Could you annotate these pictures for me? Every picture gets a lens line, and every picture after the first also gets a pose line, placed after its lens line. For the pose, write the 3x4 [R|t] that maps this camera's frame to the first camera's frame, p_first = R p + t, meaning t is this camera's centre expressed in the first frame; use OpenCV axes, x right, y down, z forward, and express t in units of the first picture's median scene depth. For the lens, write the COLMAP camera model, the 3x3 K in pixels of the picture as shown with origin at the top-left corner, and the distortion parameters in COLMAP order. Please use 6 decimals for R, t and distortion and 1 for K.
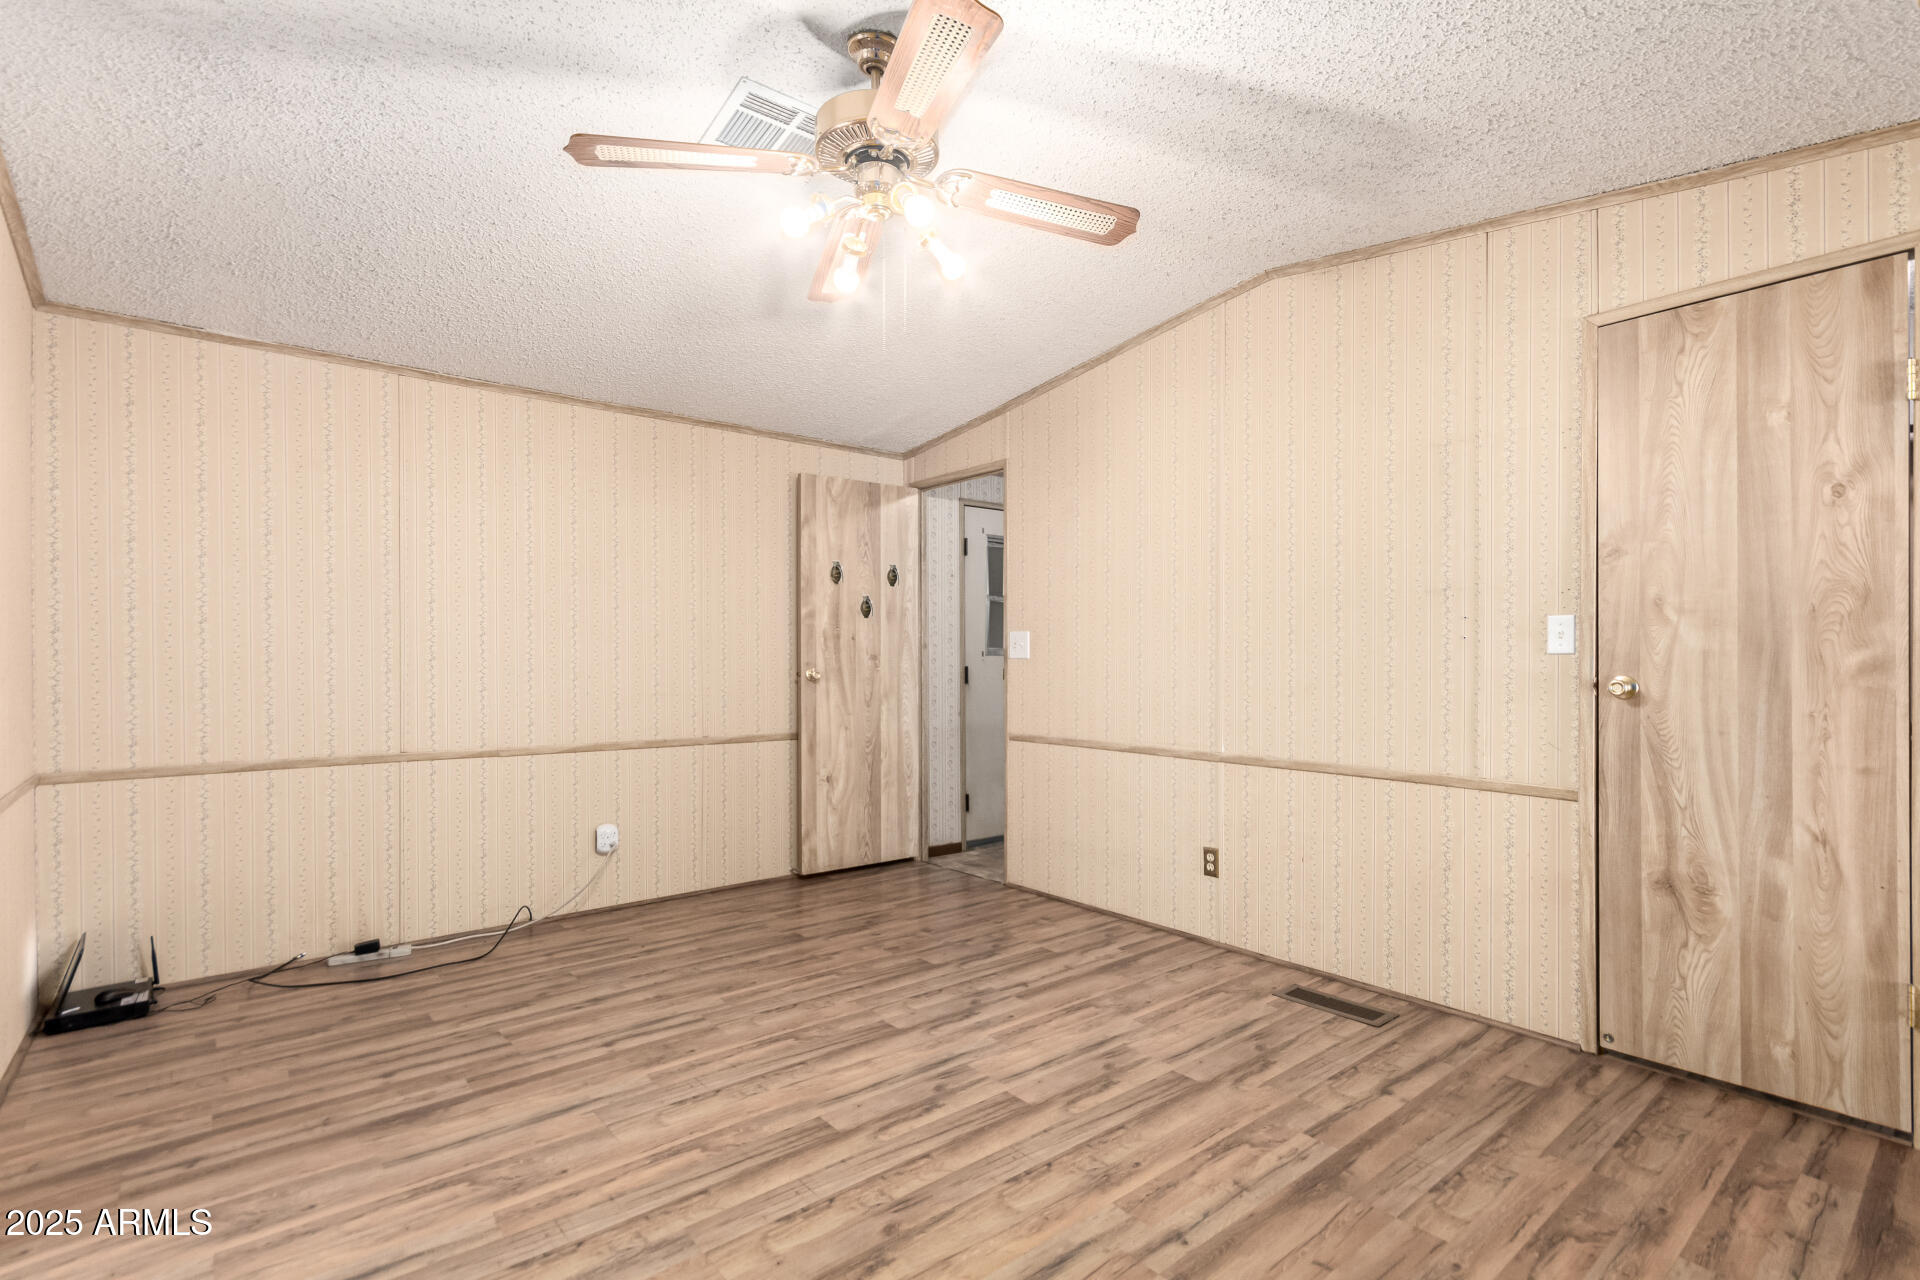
lens RADIAL K [[880.3, 0, 960.8], [0, 880.3, 664.8], [0, 0, 1]] dist [0.001340, 0.000739]
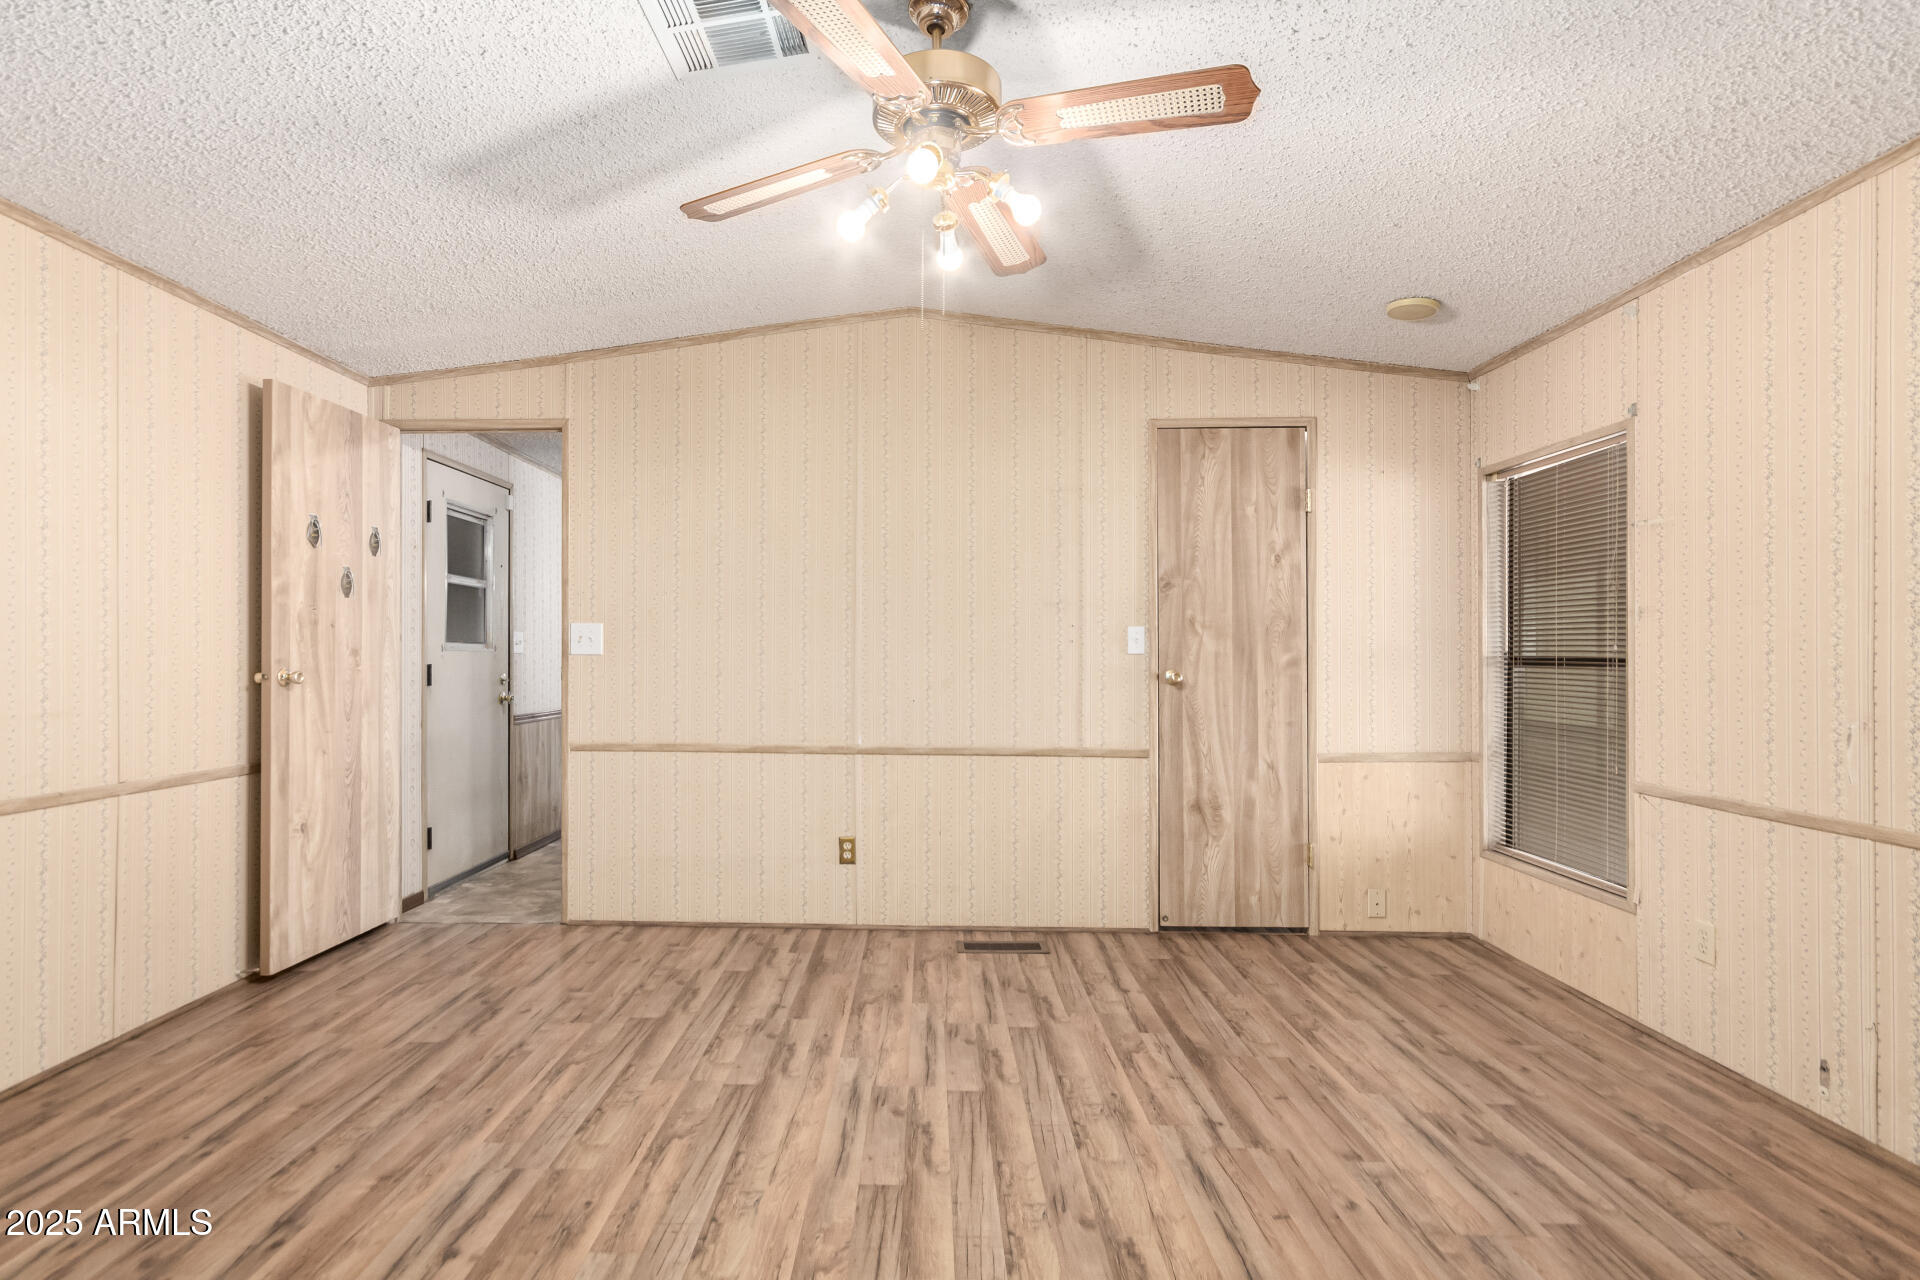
lens RADIAL K [[890.9, 0, 967.8], [0, 890.9, 654.1], [0, 0, 1]] dist [-0.000510, 0.000415]
pose [[0.670414, 0.004694, 0.741972, -0.514767], [0.000838, 0.999975, -0.007084, -0.002280], [-0.741986, 0.005371, 0.670393, 0.228261]]
